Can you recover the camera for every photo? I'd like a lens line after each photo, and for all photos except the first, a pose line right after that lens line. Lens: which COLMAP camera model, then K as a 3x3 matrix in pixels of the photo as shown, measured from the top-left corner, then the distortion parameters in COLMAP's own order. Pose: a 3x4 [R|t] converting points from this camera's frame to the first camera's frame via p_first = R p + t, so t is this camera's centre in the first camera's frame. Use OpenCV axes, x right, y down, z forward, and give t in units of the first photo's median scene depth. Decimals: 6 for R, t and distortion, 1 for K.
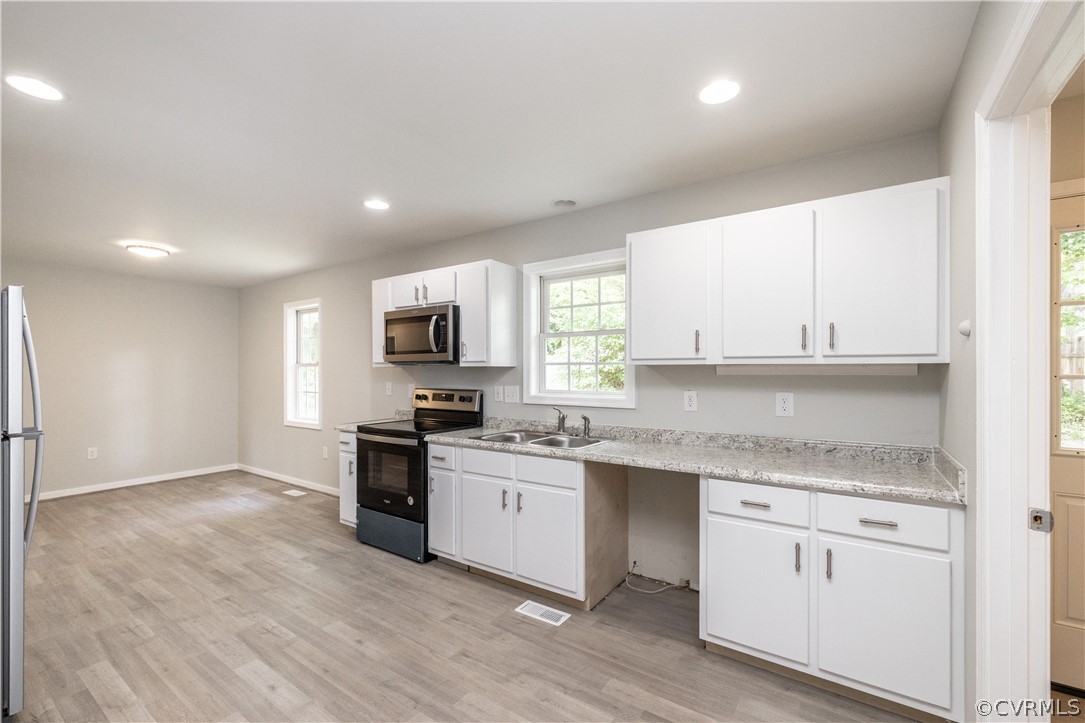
lens RADIAL K [[455.8, 0, 522.5], [0, 455.8, 392.7], [0, 0, 1]] dist [0.002154, -0.001311]
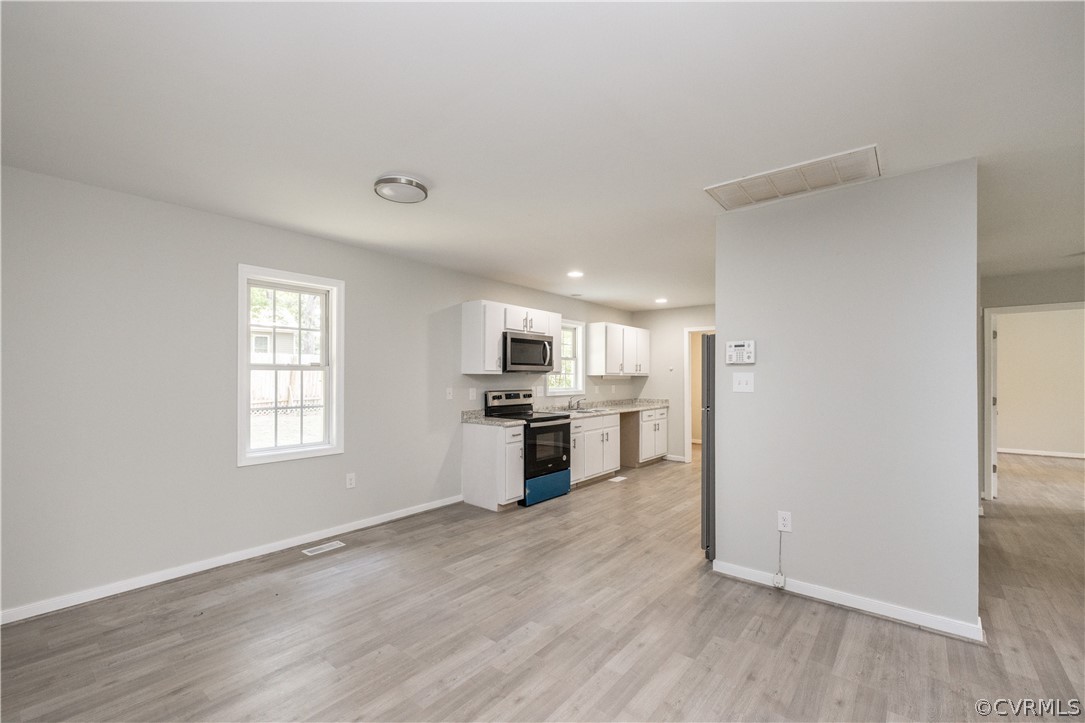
lens RADIAL K [[455.8, 0, 547.1], [0, 455.8, 371.2], [0, 0, 1]] dist [0.002154, -0.001311]
pose [[0.059910, 0.020799, 0.997987, -1.721648], [0.042151, 0.998838, -0.023347, -0.030199], [-0.997313, 0.043465, 0.058963, 0.878670]]
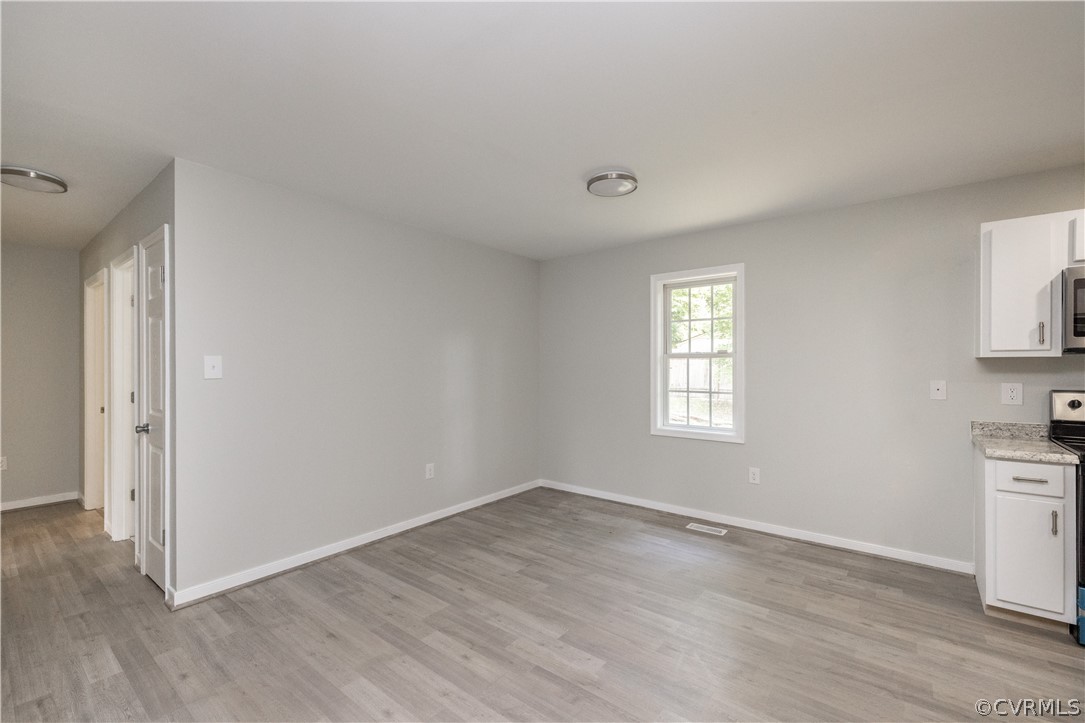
lens RADIAL K [[455.8, 0, 538.9], [0, 455.8, 364.0], [0, 0, 1]] dist [0.002154, -0.001311]
pose [[0.999193, 0.007408, -0.039476, -1.076636], [-0.009319, 0.998782, -0.048454, -0.007227], [0.039069, 0.048783, 0.998045, 0.368383]]
